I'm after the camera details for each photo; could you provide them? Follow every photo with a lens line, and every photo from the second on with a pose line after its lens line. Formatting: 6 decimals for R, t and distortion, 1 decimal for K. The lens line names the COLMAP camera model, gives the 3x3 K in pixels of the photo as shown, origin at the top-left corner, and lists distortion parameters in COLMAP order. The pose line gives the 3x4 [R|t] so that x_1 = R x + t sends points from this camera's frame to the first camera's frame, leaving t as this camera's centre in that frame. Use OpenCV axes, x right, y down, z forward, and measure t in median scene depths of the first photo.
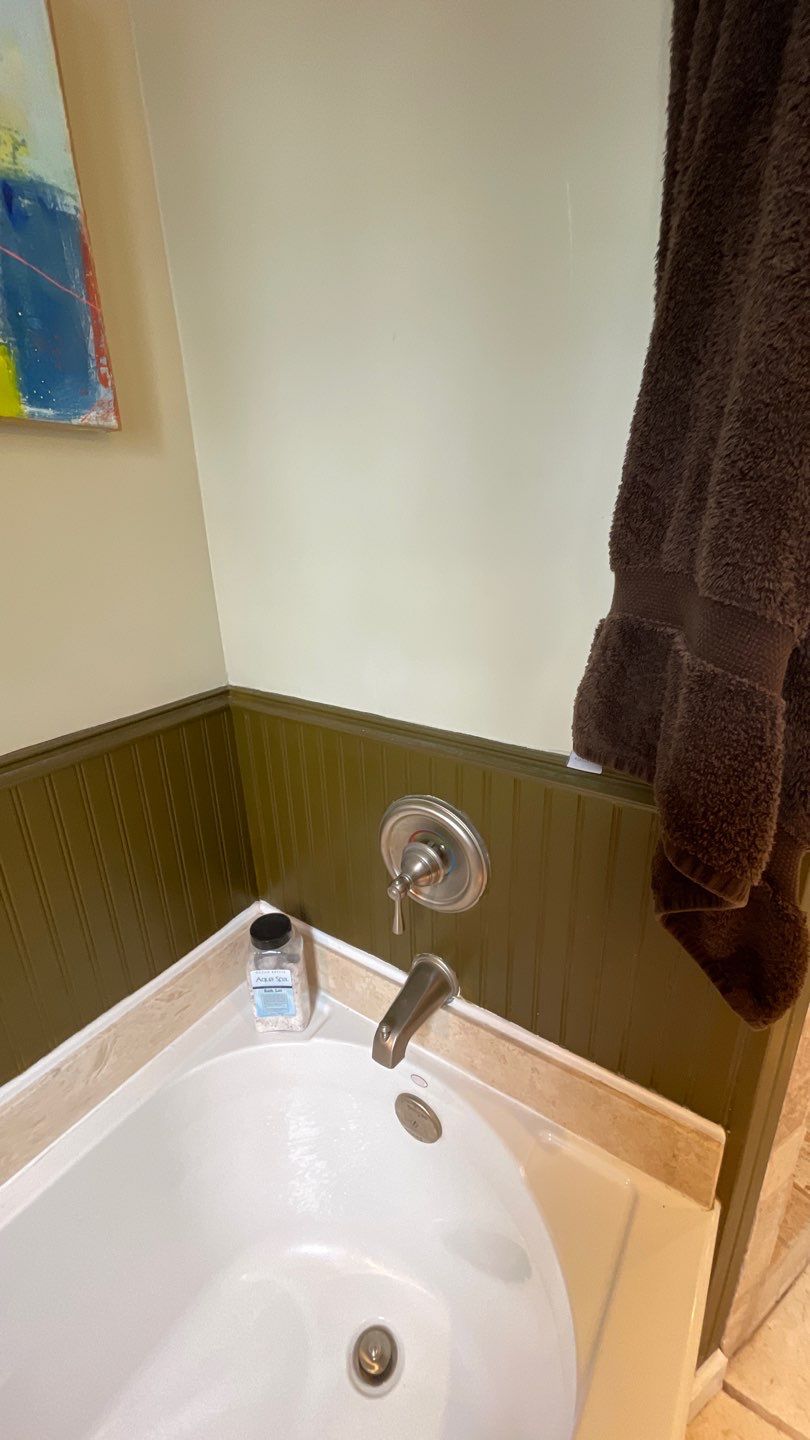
lens RADIAL K [[583.2, 0, 407.8], [0, 583.2, 722.5], [0, 0, 1]] dist [-0.004390, 0.001111]
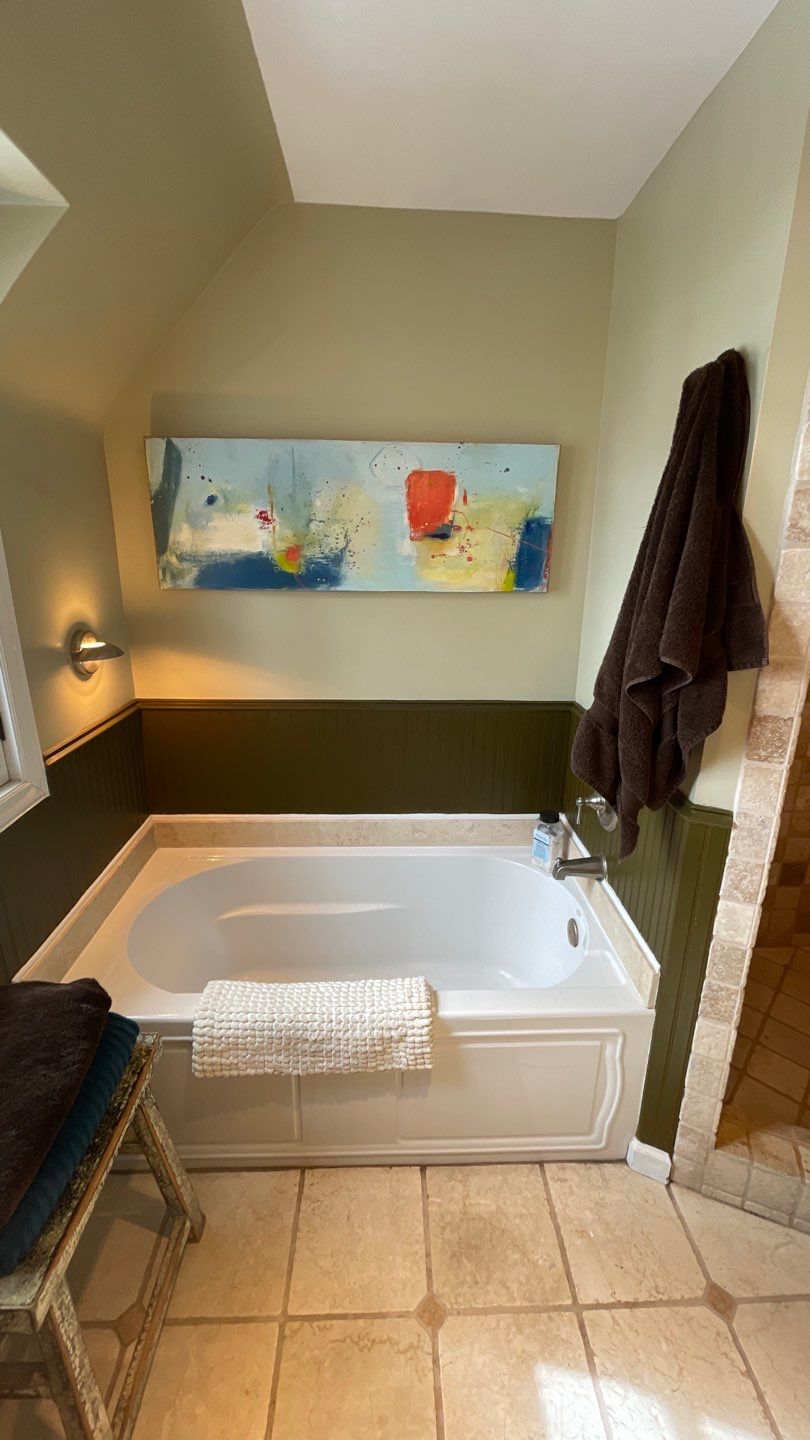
lens RADIAL K [[583.2, 0, 405.0], [0, 583.2, 715.2], [0, 0, 1]] dist [-0.004390, 0.001111]
pose [[0.570344, 0.254328, -0.781041, 1.178606], [-0.313235, 0.946349, 0.079421, 0.011798], [0.759336, 0.199352, 0.619409, -0.889305]]
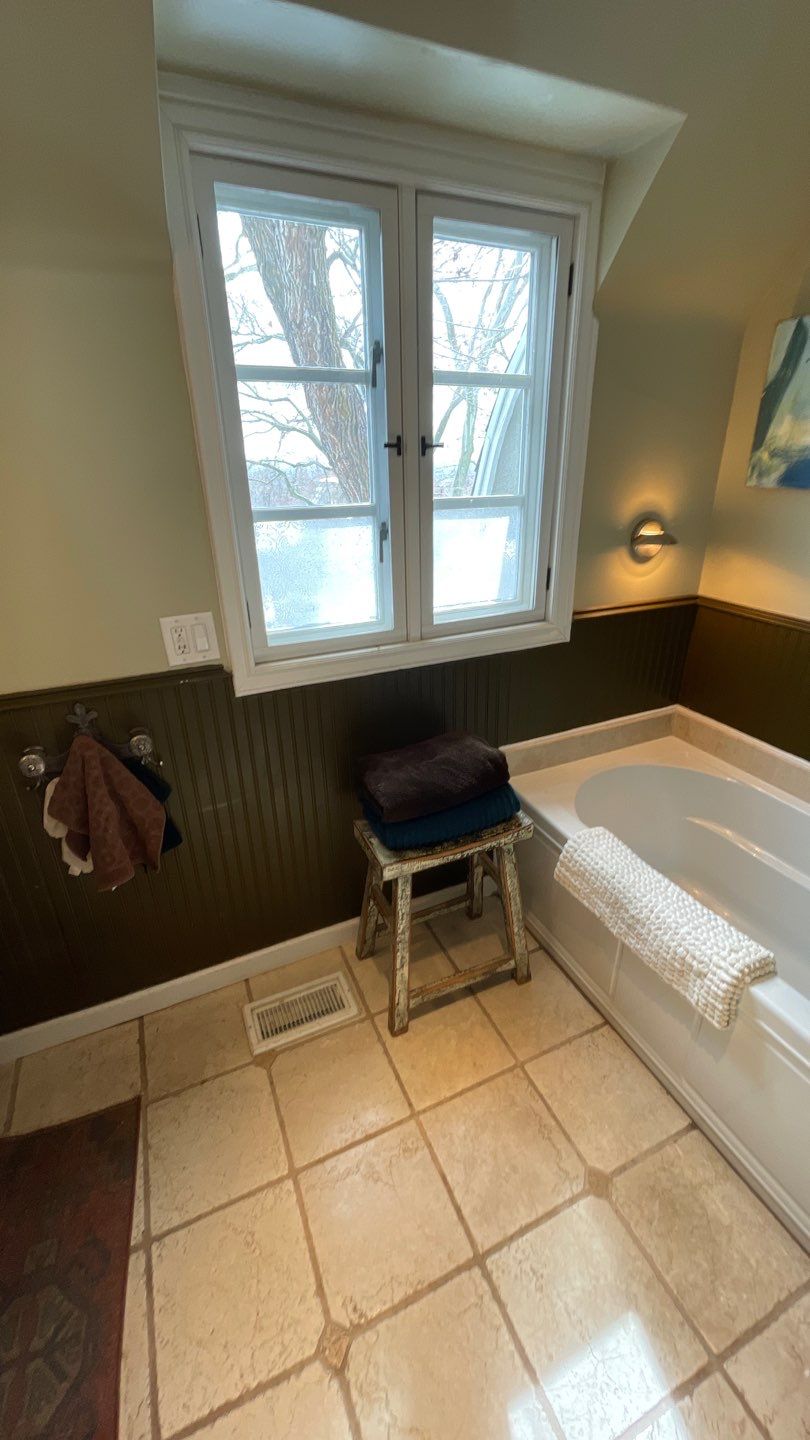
lens RADIAL K [[583.2, 0, 405.1], [0, 583.2, 713.8], [0, 0, 1]] dist [-0.004390, 0.001111]
pose [[-0.547181, 0.354958, -0.758022, 1.493511], [-0.280901, 0.775230, 0.565785, -0.197865], [0.788472, 0.522516, -0.324483, -0.161601]]
